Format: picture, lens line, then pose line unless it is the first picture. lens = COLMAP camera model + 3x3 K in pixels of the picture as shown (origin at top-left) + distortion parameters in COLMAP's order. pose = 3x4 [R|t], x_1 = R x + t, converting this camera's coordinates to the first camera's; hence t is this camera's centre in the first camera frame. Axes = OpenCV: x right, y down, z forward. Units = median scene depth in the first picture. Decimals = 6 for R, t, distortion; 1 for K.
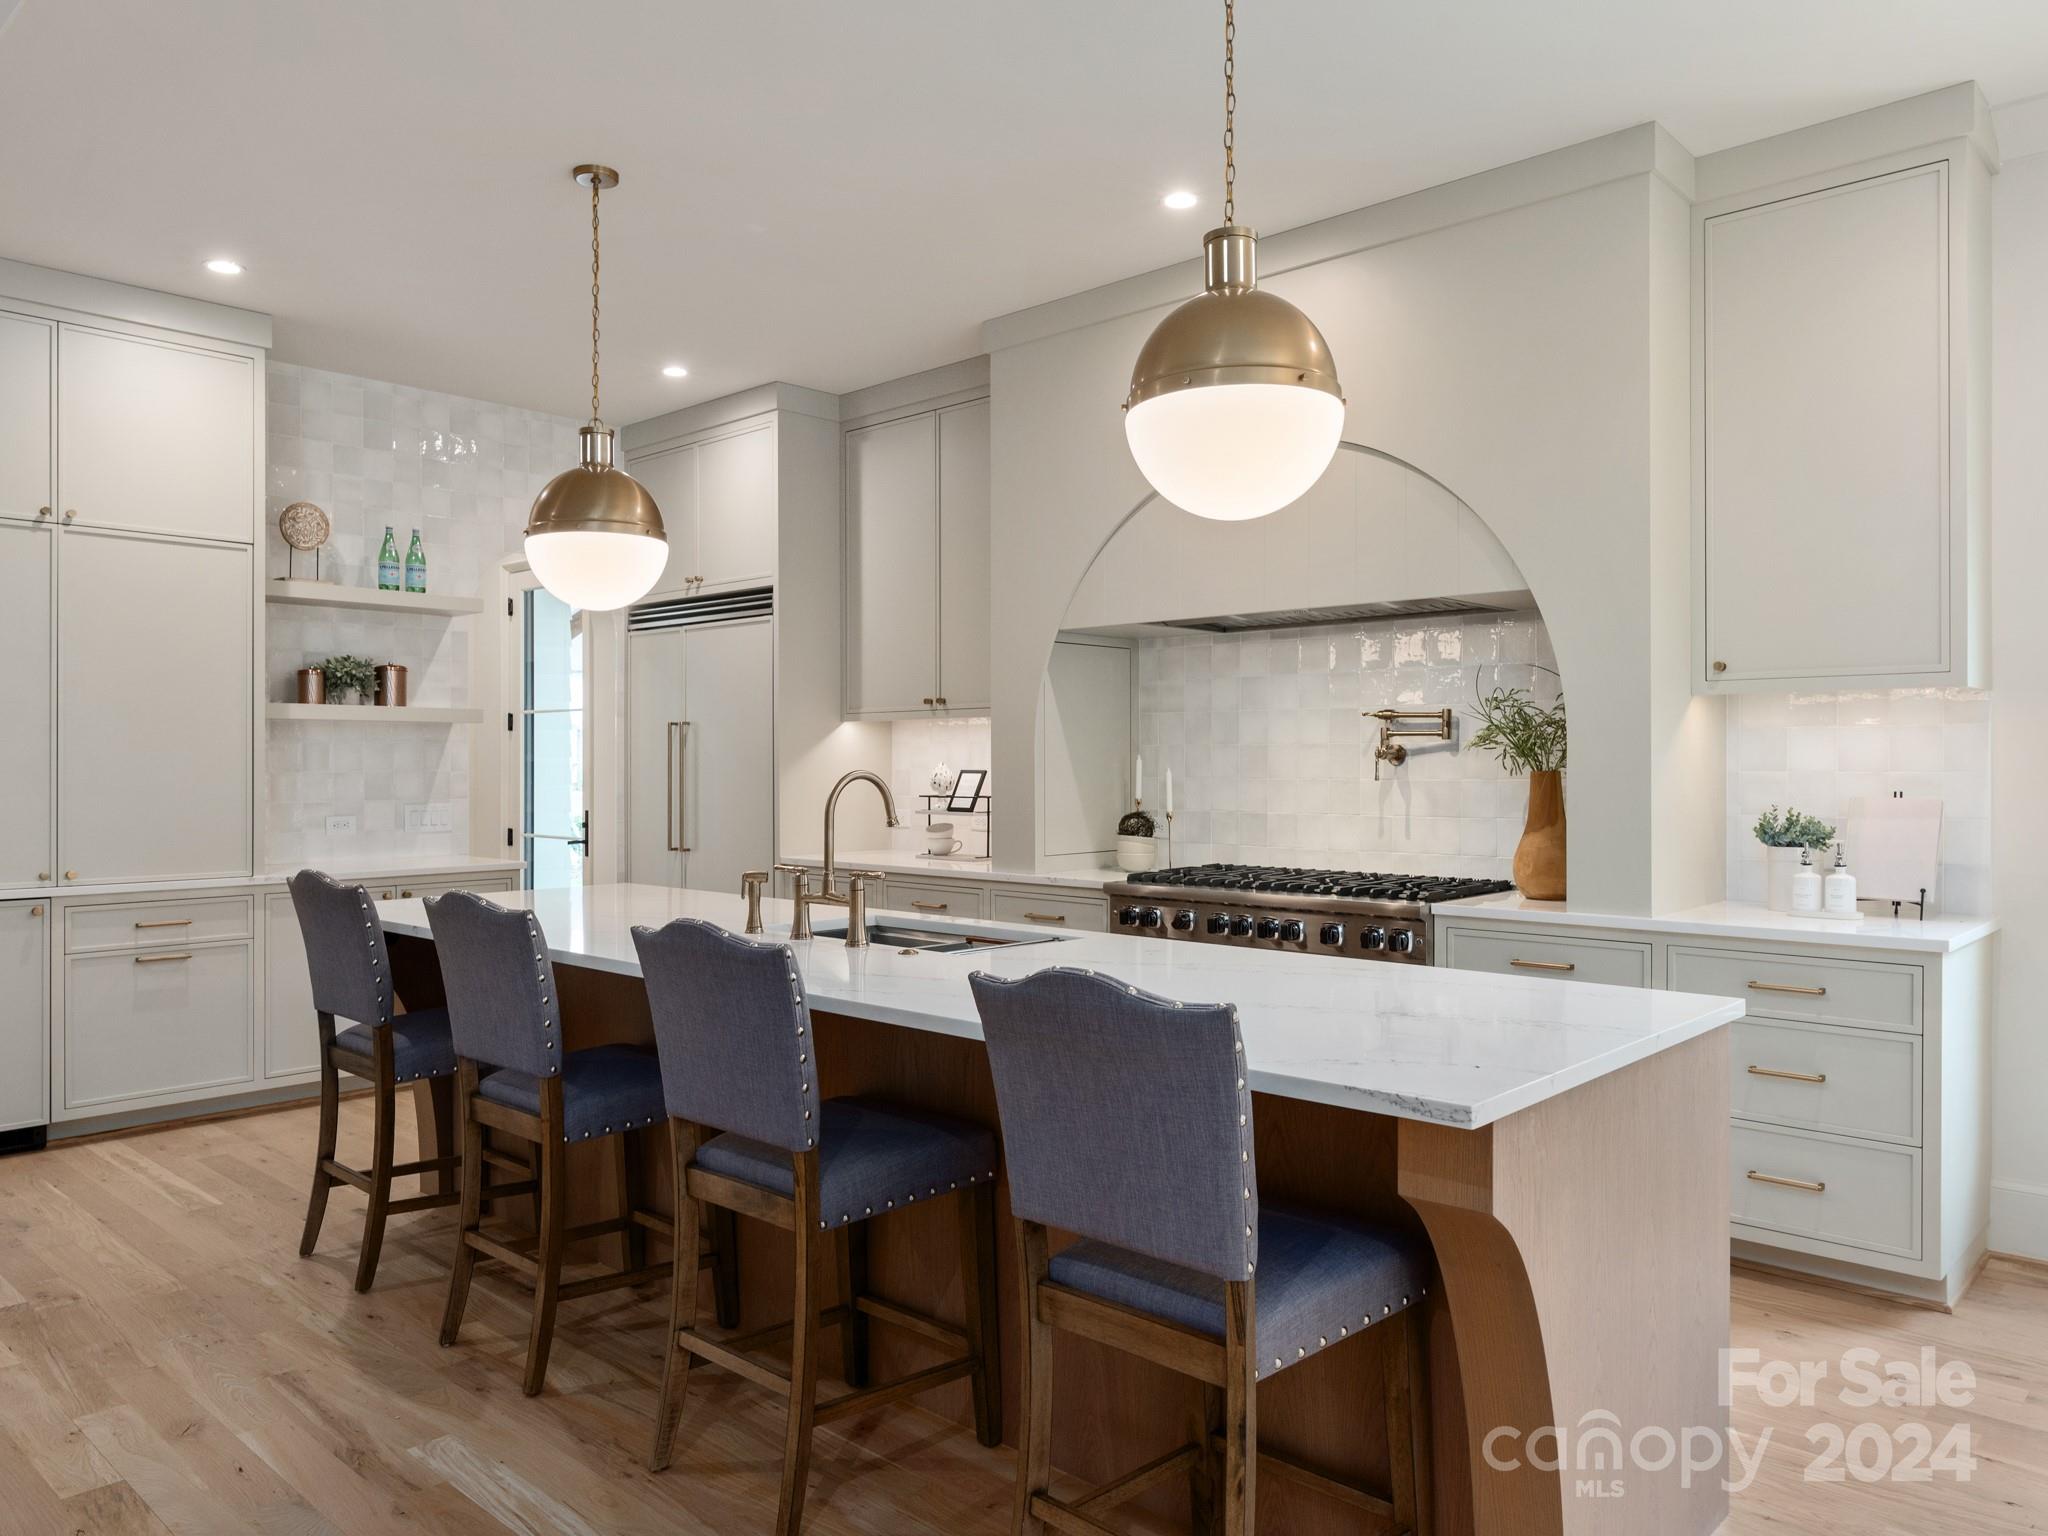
lens RADIAL K [[1425.8, 0, 1037.1], [0, 1425.8, 755.4], [0, 0, 1]] dist [0.002417, -0.005822]
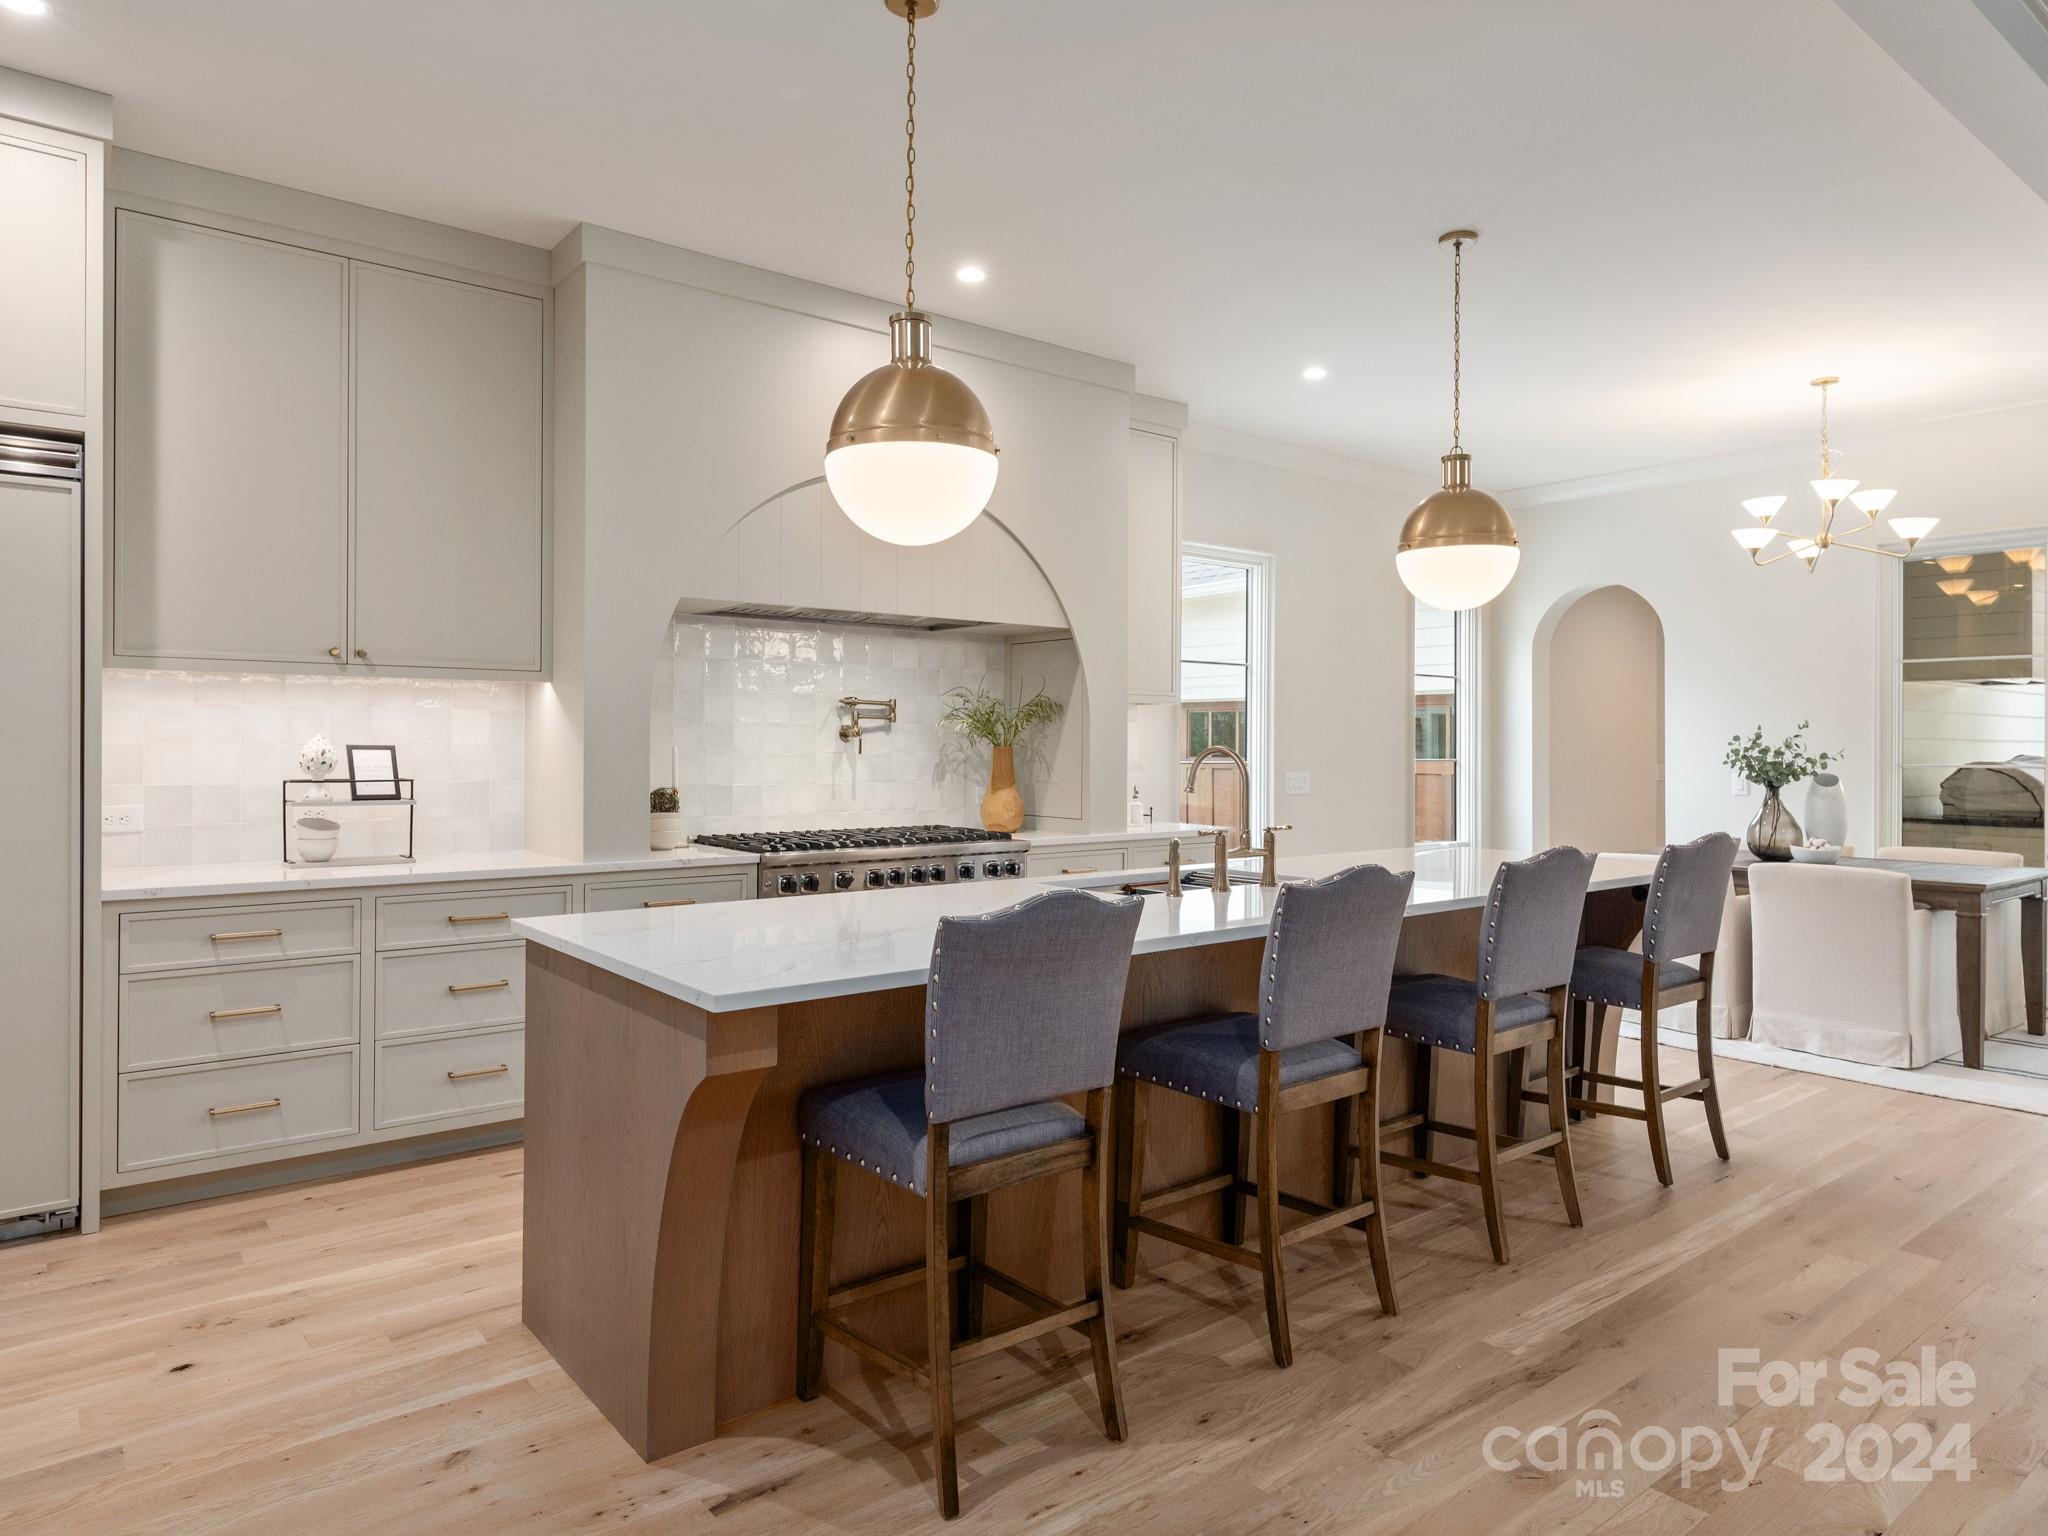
lens RADIAL K [[1253.6, 0, 1013.6], [0, 1253.6, 743.7], [0, 0, 1]] dist [-0.006508, 0.002358]
pose [[0.159927, 0.001311, 0.987128, -0.739981], [-0.011212, 0.999937, 0.000488, 0.005820], [-0.987065, -0.011146, 0.159932, 0.621420]]
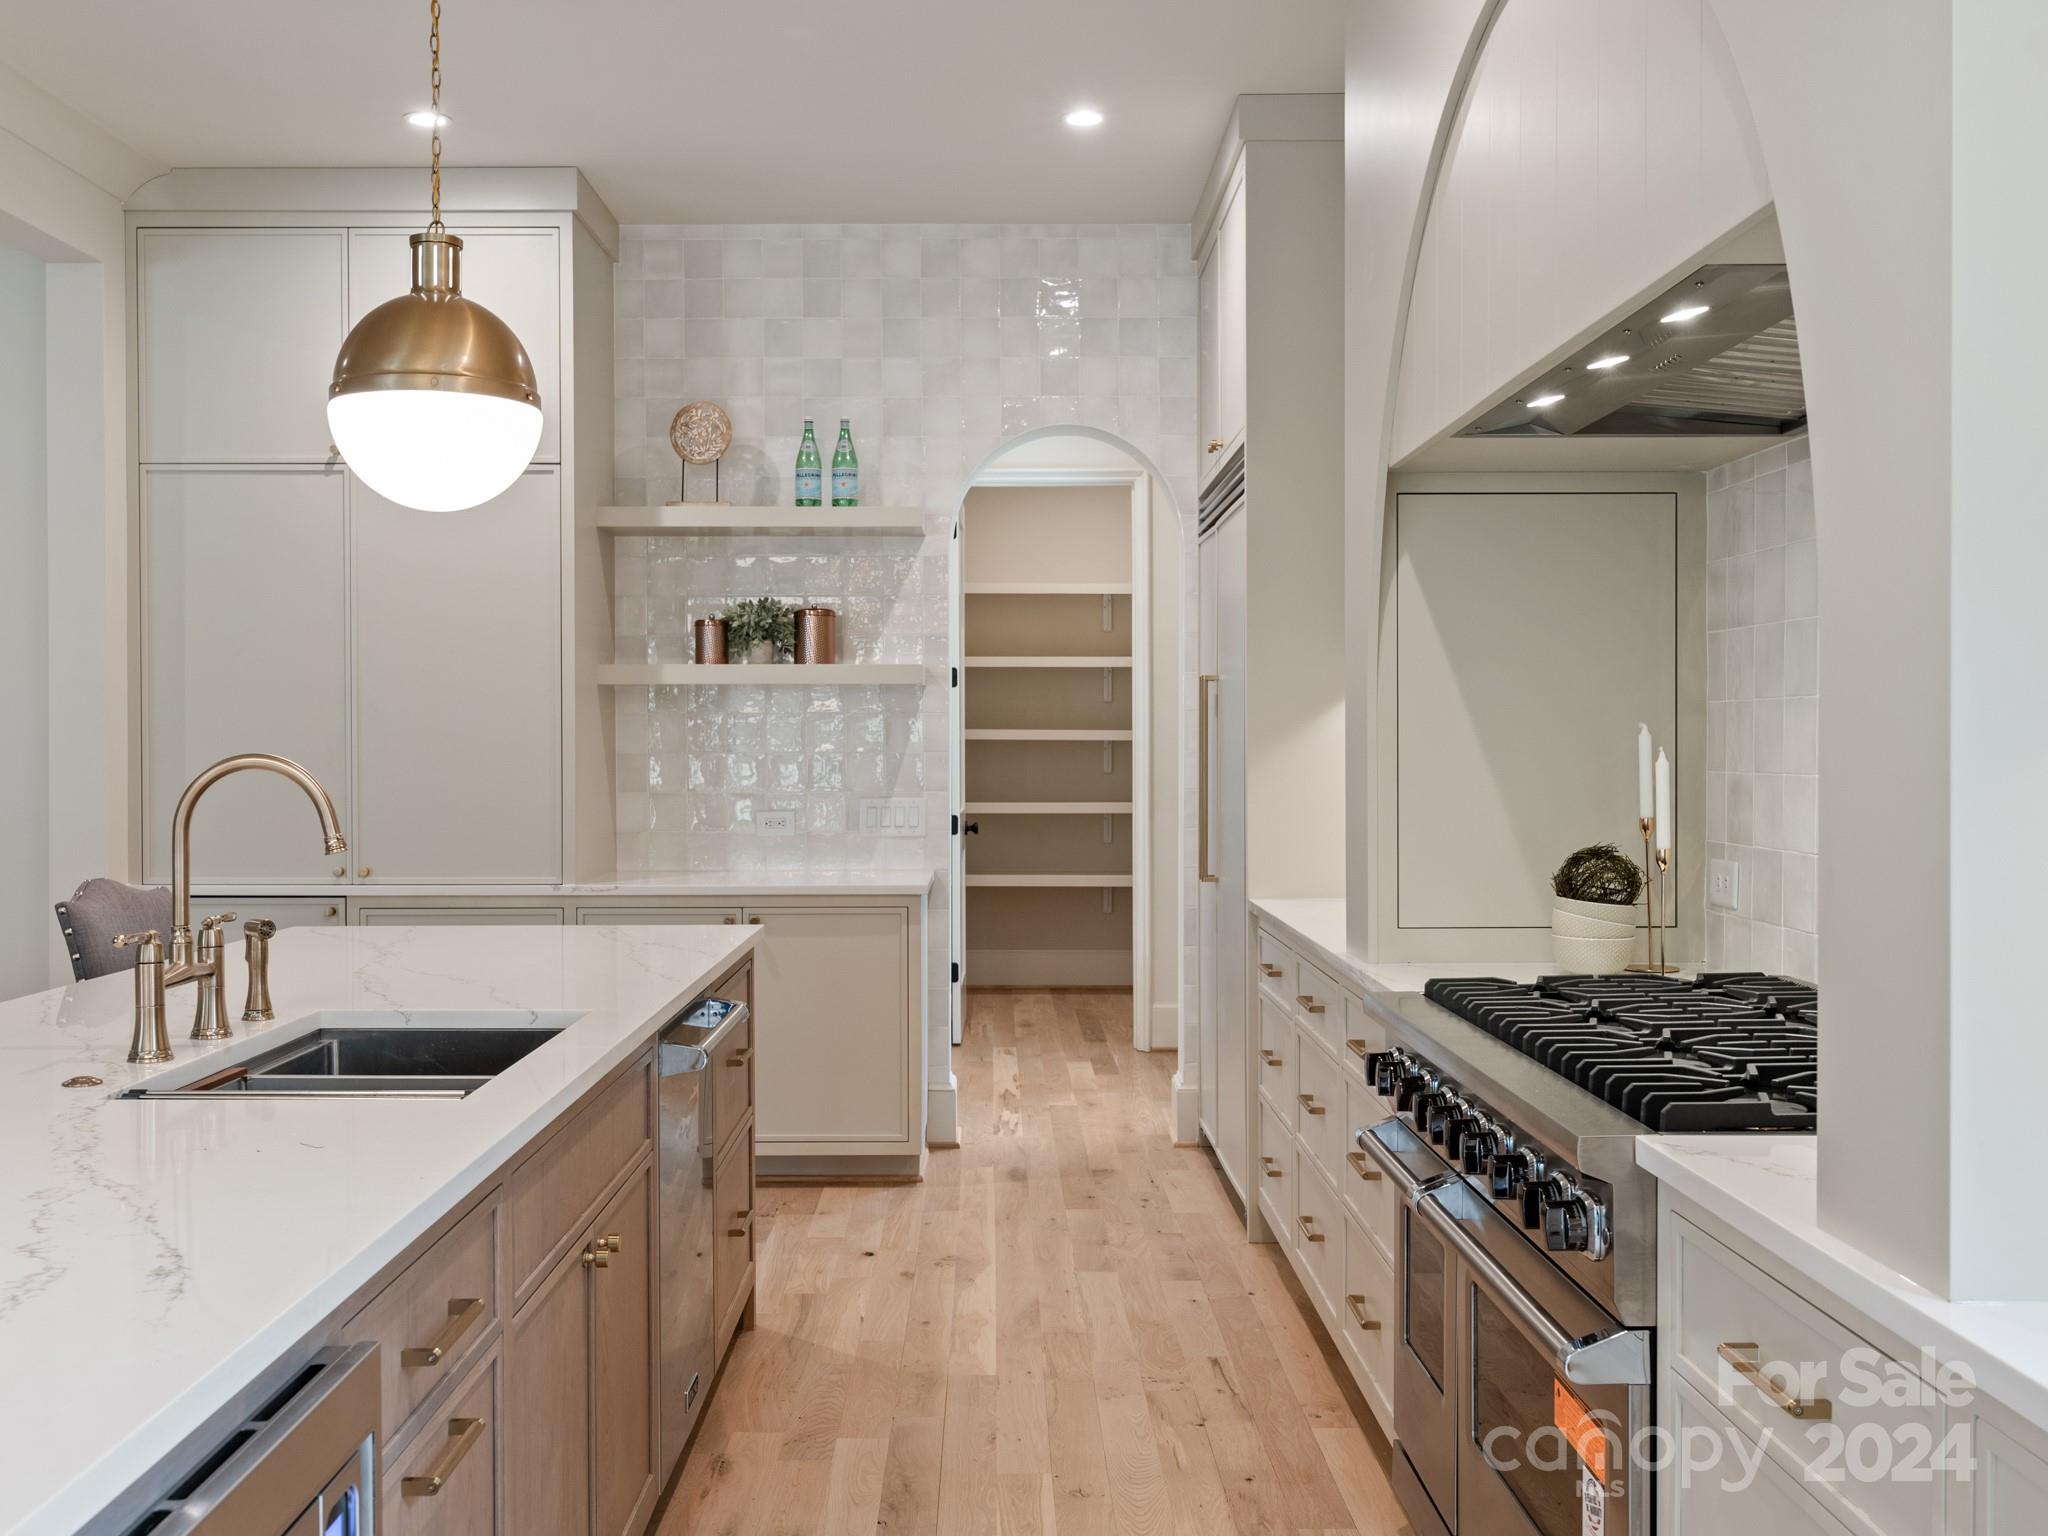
lens RADIAL K [[1962.5, 0, 1014.5], [0, 1962.5, 787.9], [0, 0, 1]] dist [-0.012251, 0.000000]
pose [[0.685643, 0.017357, -0.727731, 0.404186], [0.004249, 0.999603, 0.027844, 0.001948], [0.727926, -0.022183, 0.685297, 0.427214]]
